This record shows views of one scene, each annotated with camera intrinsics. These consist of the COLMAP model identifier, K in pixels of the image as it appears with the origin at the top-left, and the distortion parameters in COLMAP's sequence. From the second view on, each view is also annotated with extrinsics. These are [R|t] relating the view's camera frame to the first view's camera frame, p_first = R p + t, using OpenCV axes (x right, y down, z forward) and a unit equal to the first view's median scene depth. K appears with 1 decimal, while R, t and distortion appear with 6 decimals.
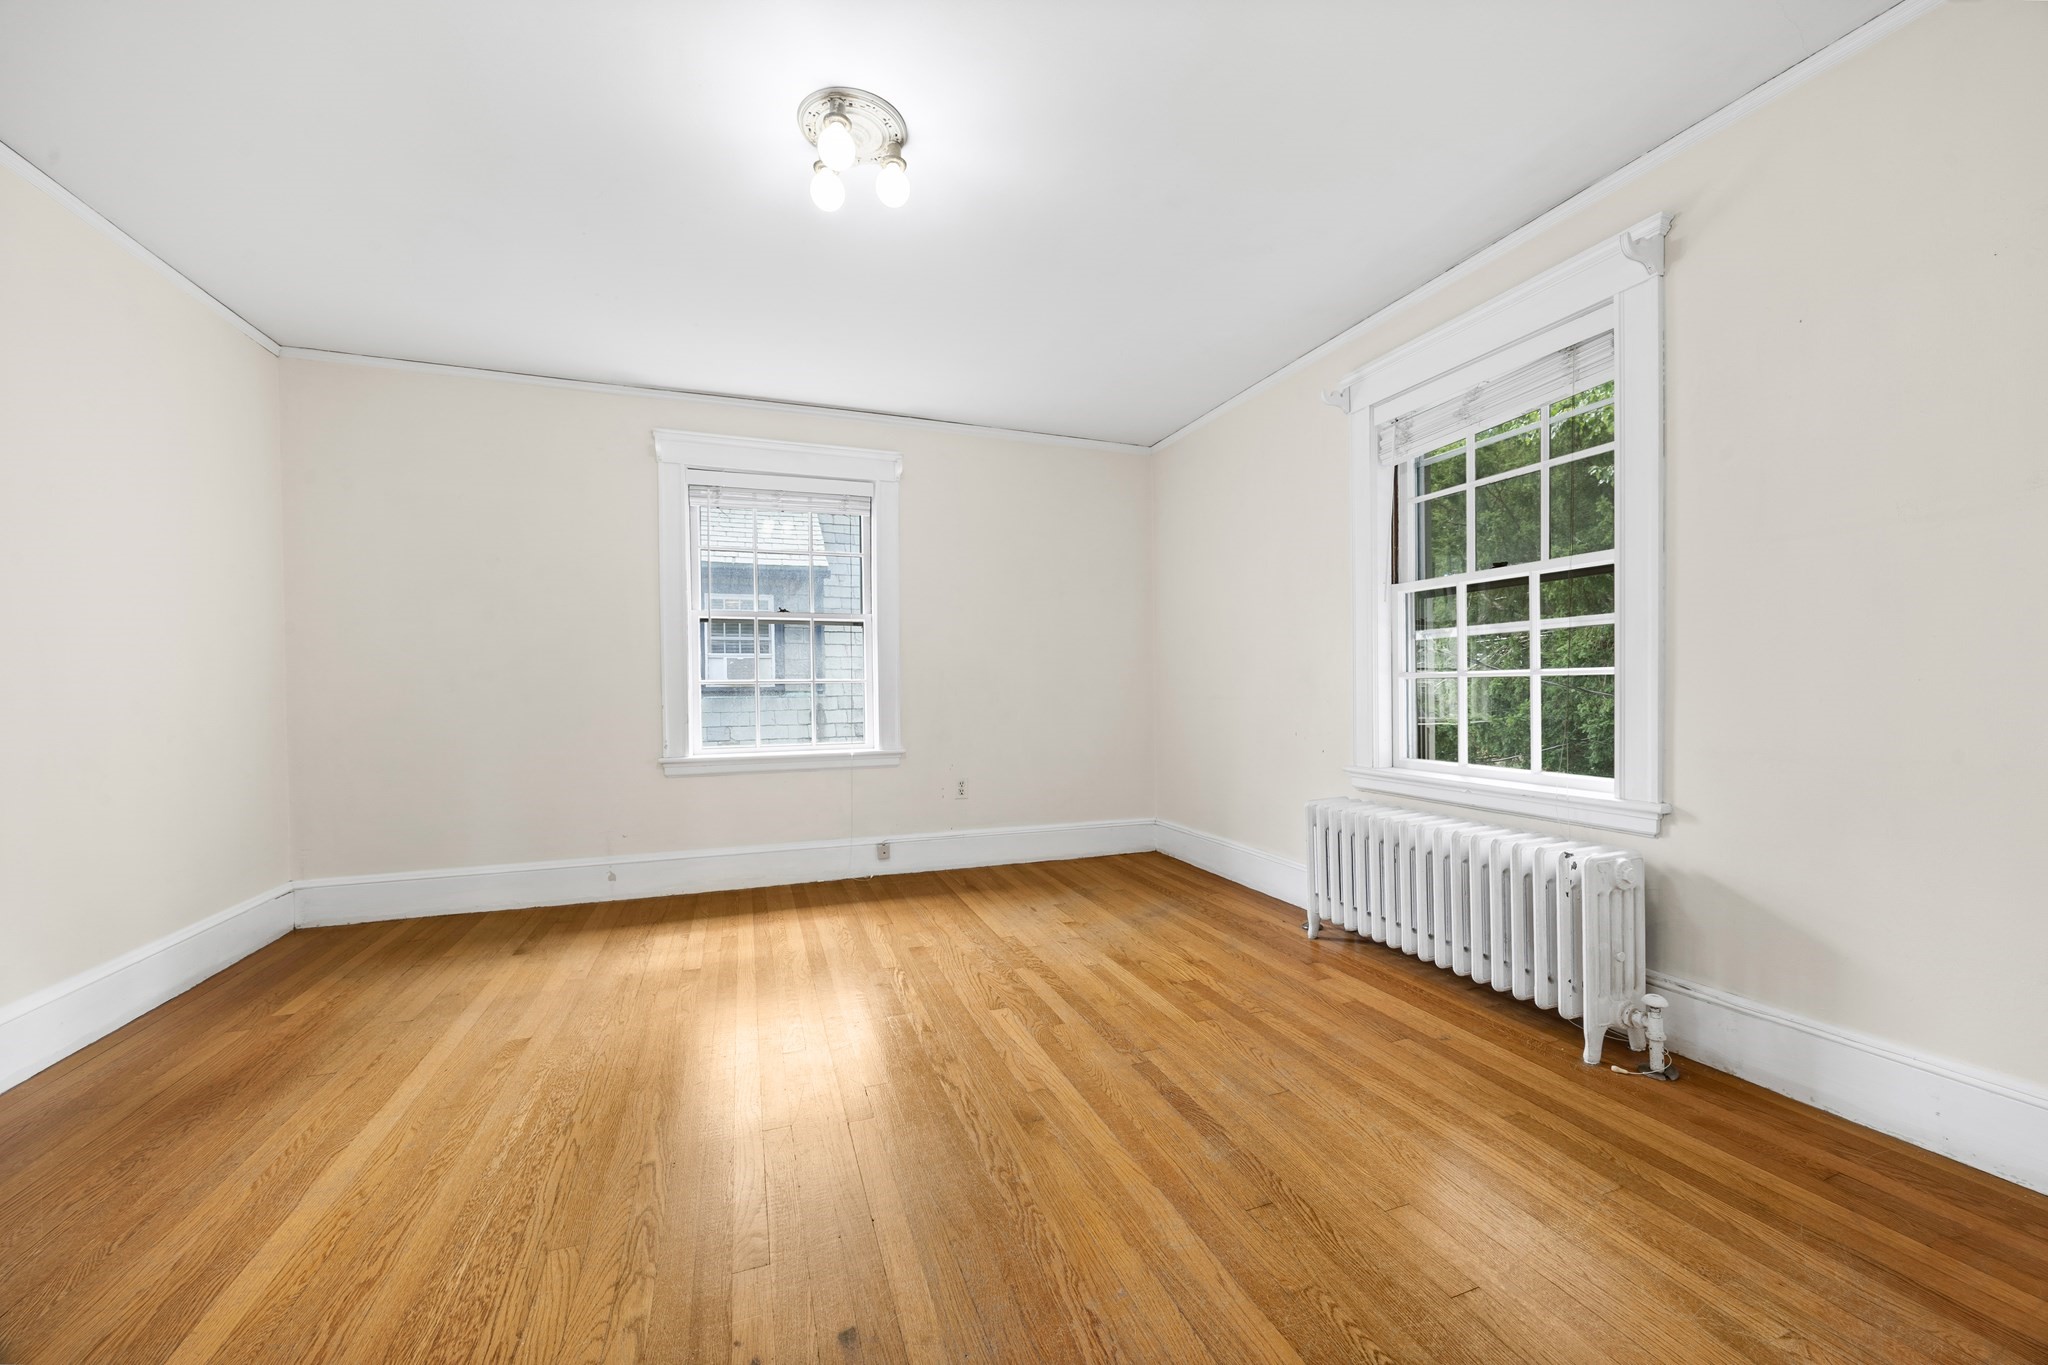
lens RADIAL K [[781.4, 0, 1030.2], [0, 781.4, 684.1], [0, 0, 1]] dist [-0.004829, 0.000041]
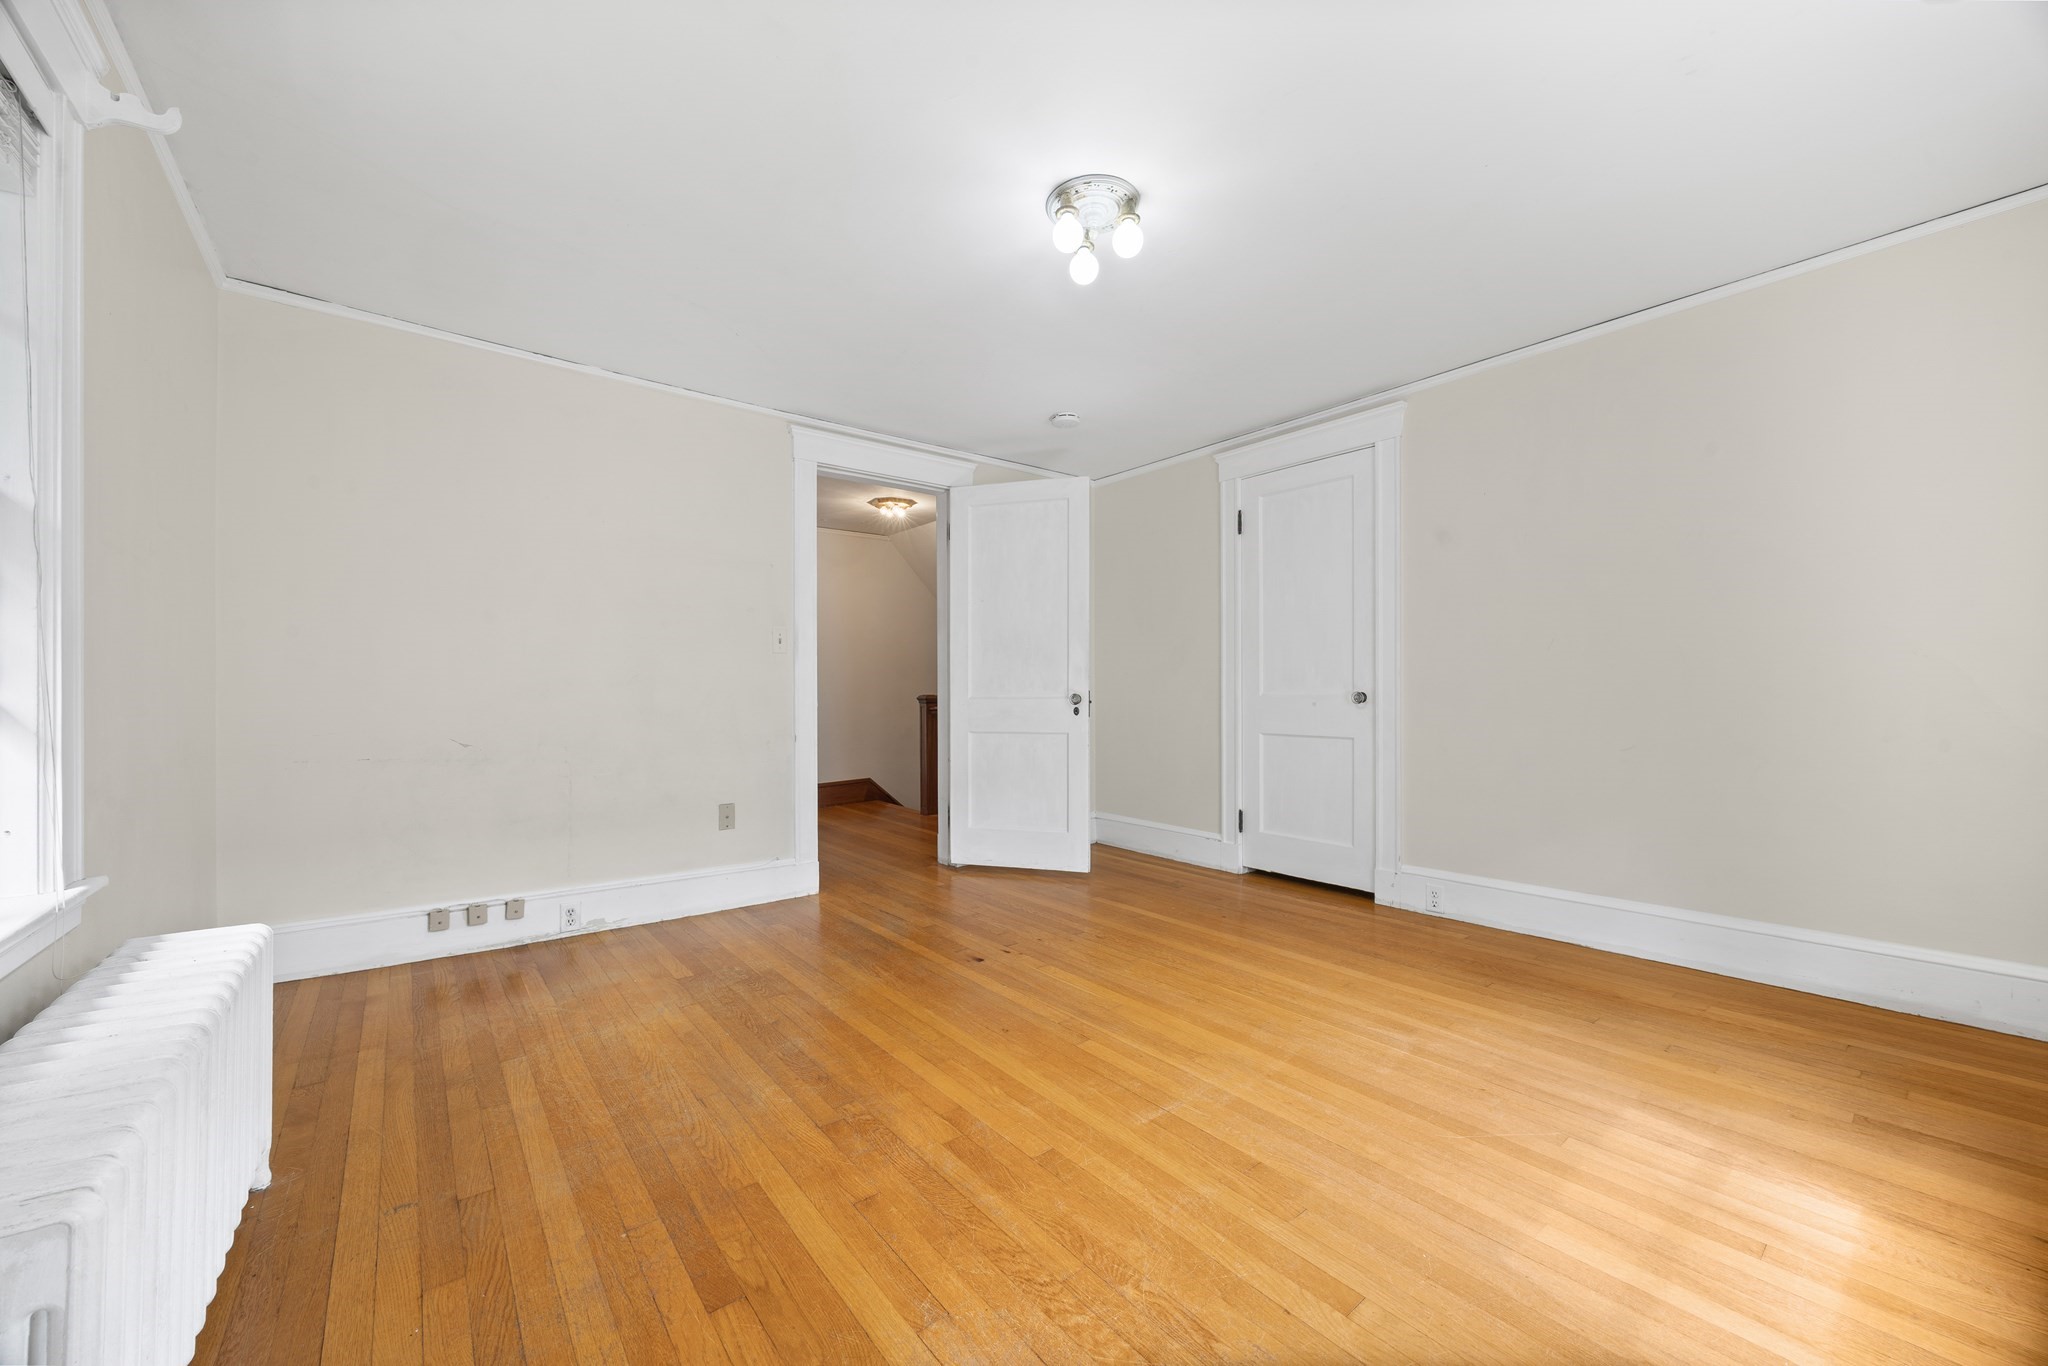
lens RADIAL K [[781.4, 0, 1030.2], [0, 781.4, 684.6], [0, 0, 1]] dist [-0.004829, 0.000041]
pose [[-0.947010, 0.015822, -0.320815, 0.215867], [0.016932, 0.999856, -0.000671, -0.010072], [0.320758, -0.006068, -0.947142, 1.896506]]
